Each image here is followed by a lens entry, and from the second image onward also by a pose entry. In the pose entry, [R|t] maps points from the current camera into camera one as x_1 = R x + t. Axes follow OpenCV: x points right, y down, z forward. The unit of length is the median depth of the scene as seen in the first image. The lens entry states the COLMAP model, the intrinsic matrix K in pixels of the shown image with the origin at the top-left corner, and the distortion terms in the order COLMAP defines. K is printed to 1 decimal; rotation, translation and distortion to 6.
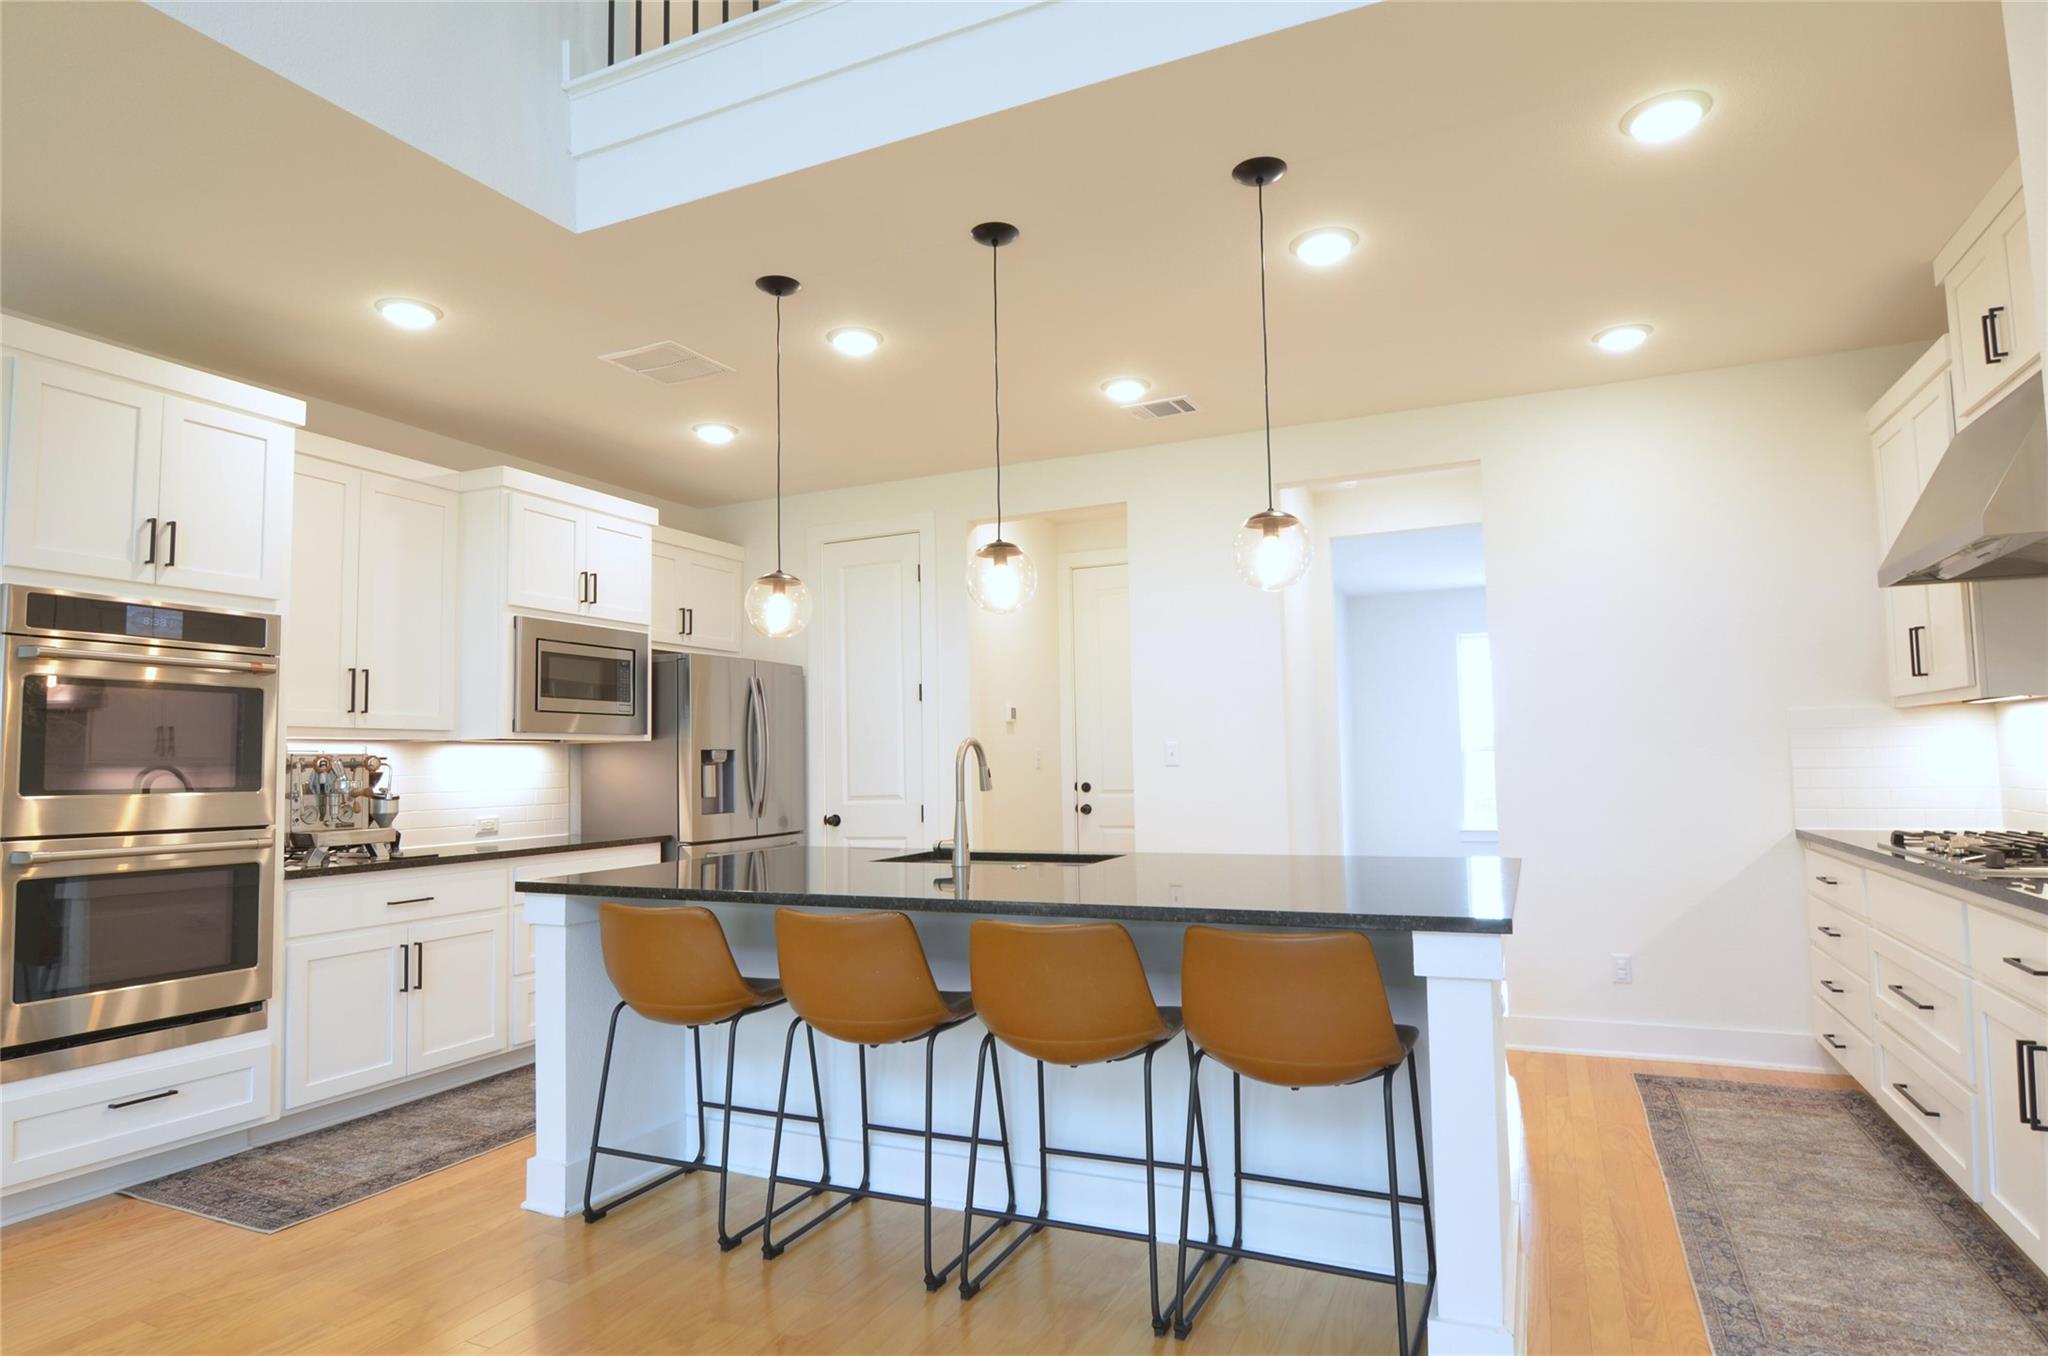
lens RADIAL K [[1105.2, 0, 1020.4], [0, 1105.2, 675.7], [0, 0, 1]] dist [-0.002867, -0.004046]
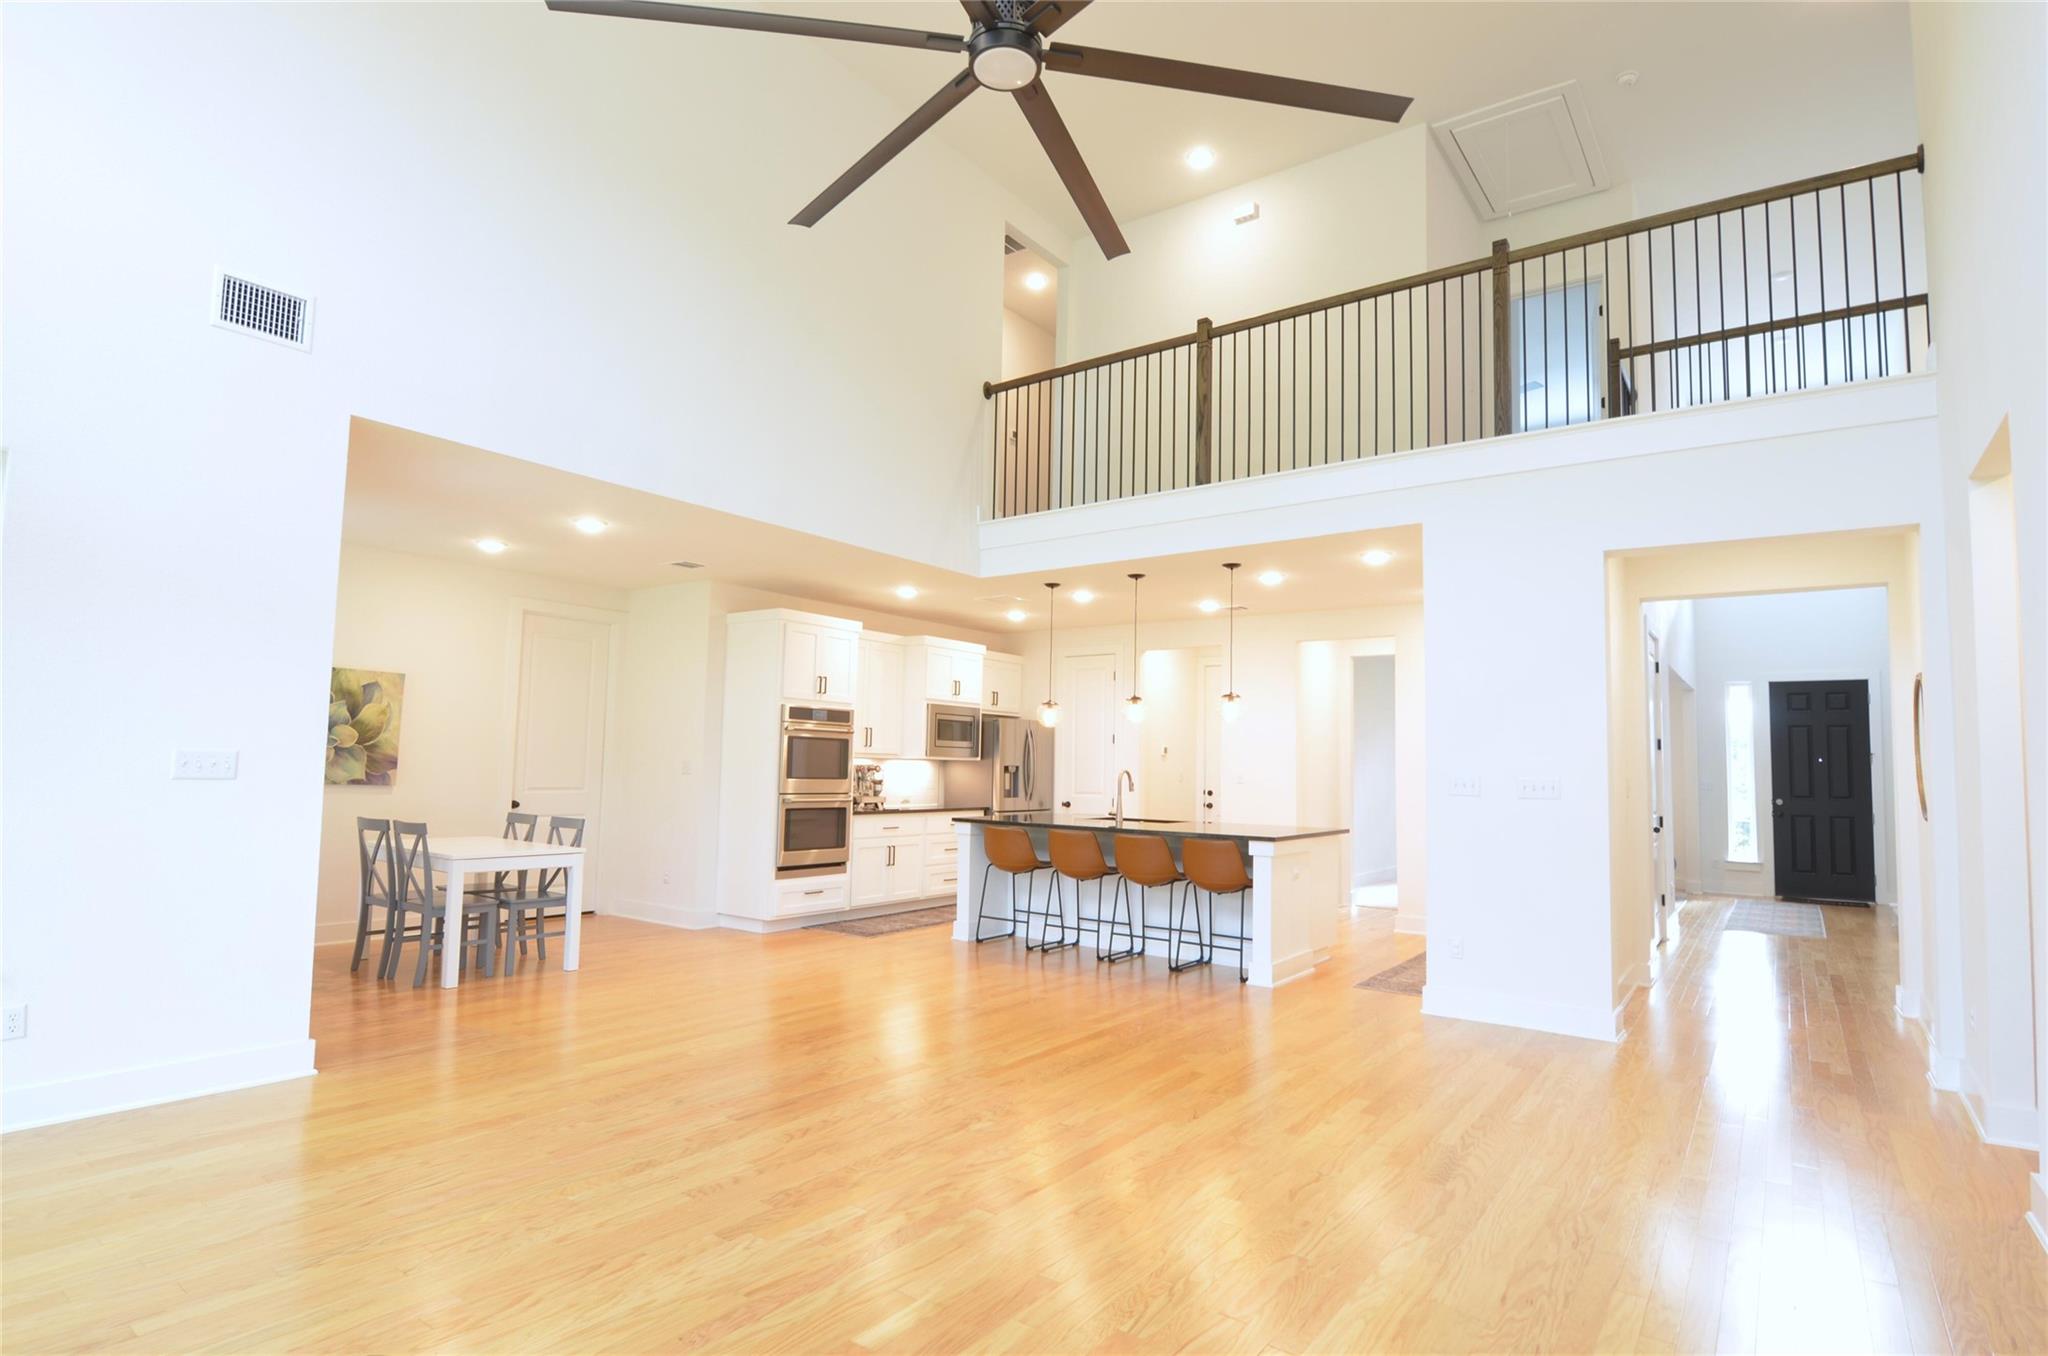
lens RADIAL K [[1046.4, 0, 1037.8], [0, 1046.4, 685.1], [0, 0, 1]] dist [-0.008282, -0.009806]
pose [[0.981144, 0.024517, -0.191715, 0.196082], [-0.023942, 0.999699, 0.005313, -0.133411], [0.191787, -0.000623, 0.981436, -1.257435]]
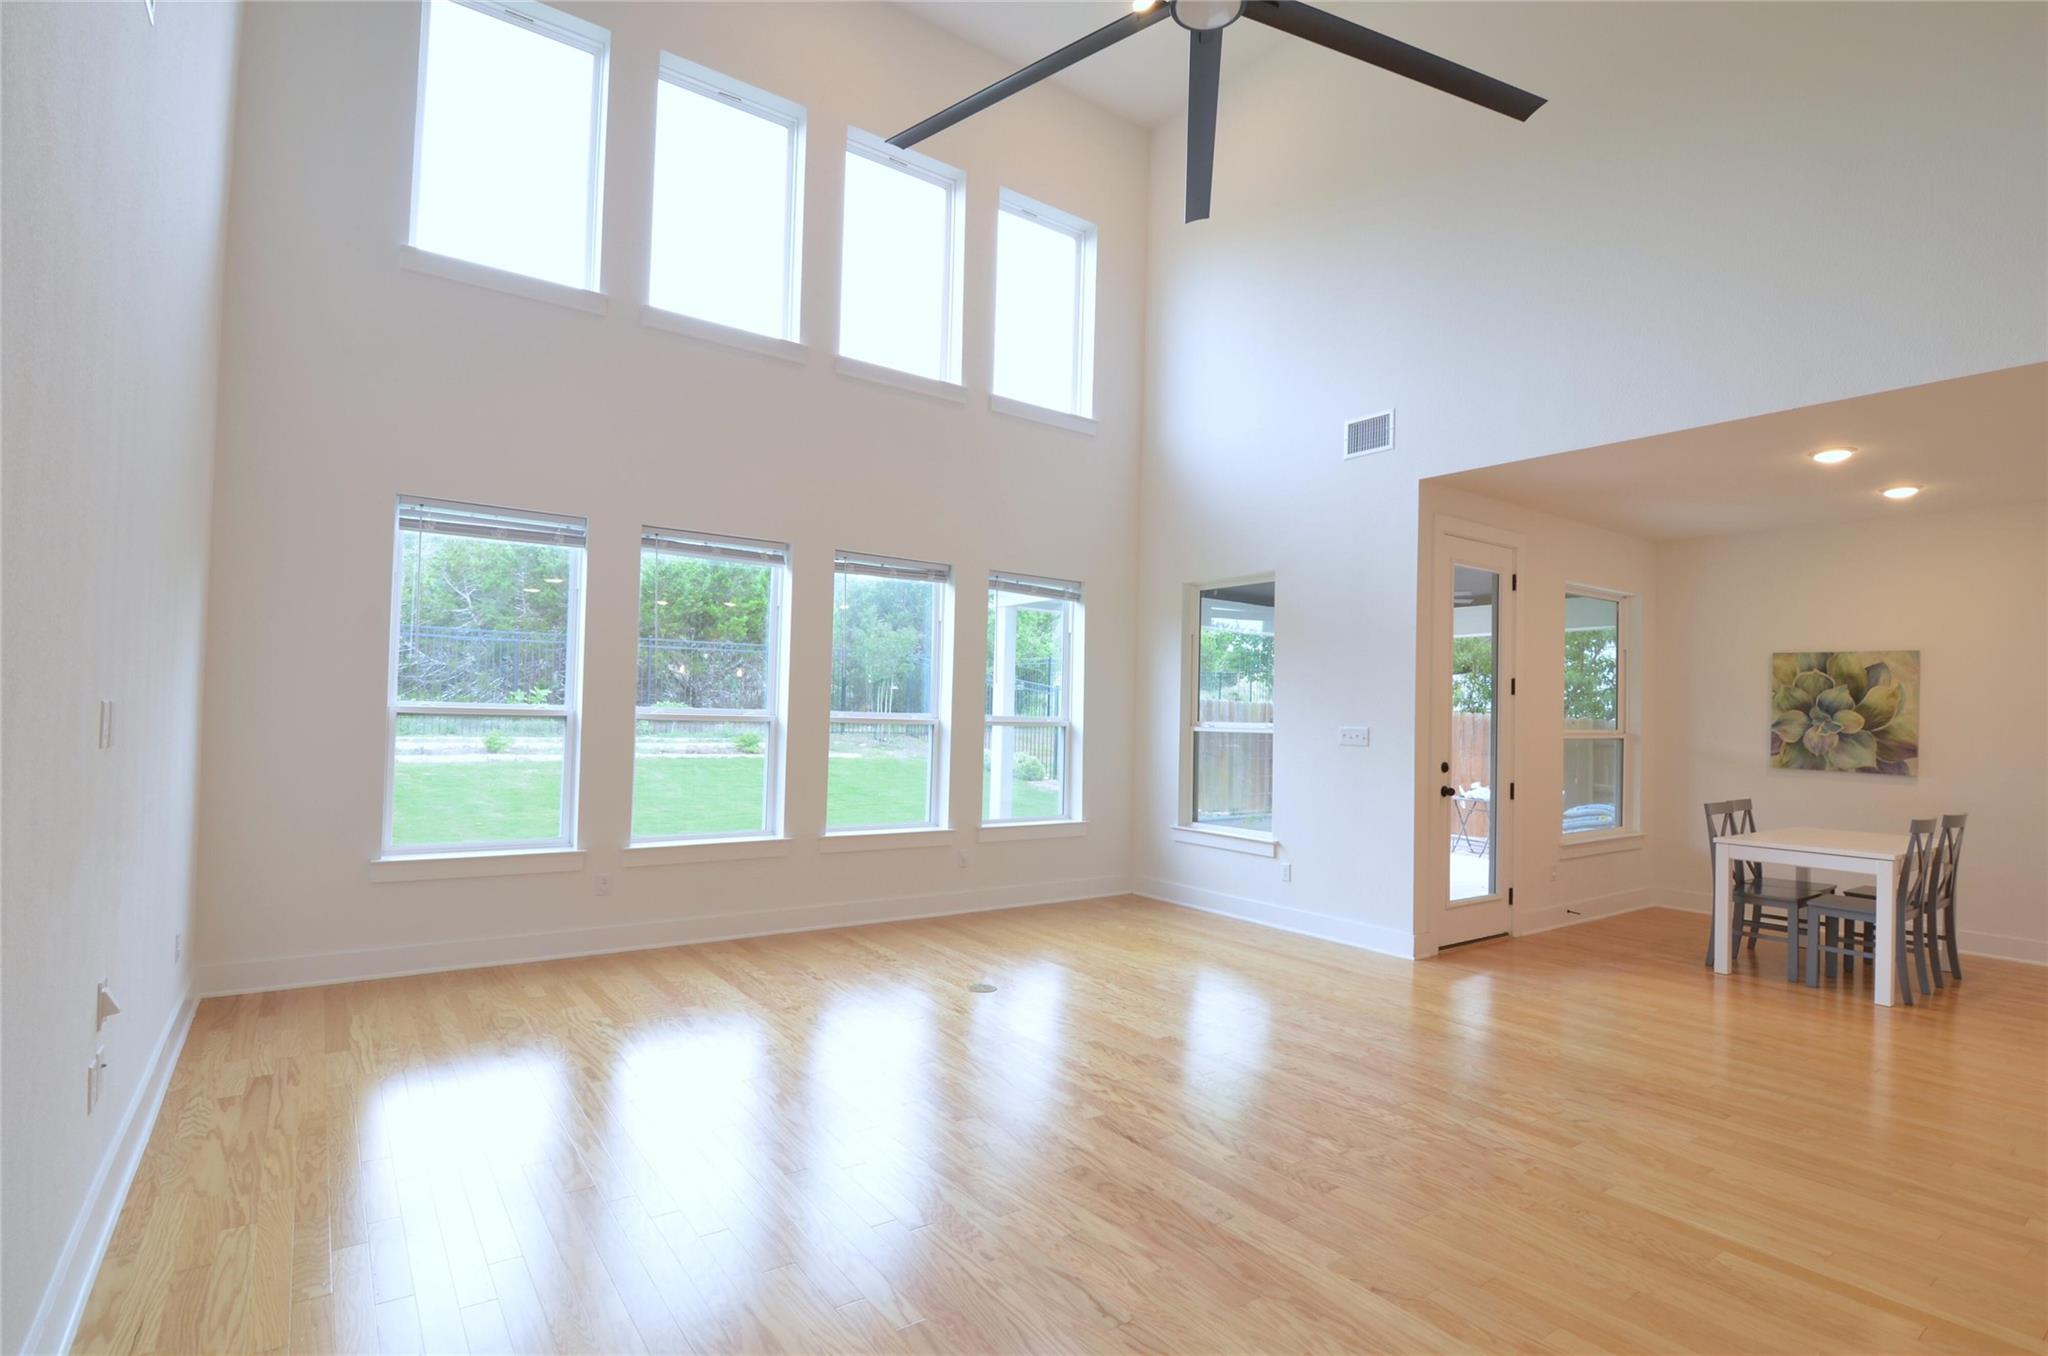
lens RADIAL K [[985.2, 0, 1018.9], [0, 985.2, 693.5], [0, 0, 1]] dist [-0.011257, -0.003314]
pose [[-0.487634, -0.011041, -0.872978, 0.829279], [0.054894, 0.997554, -0.043279, -0.052730], [0.871321, -0.069025, -0.485835, -0.029309]]
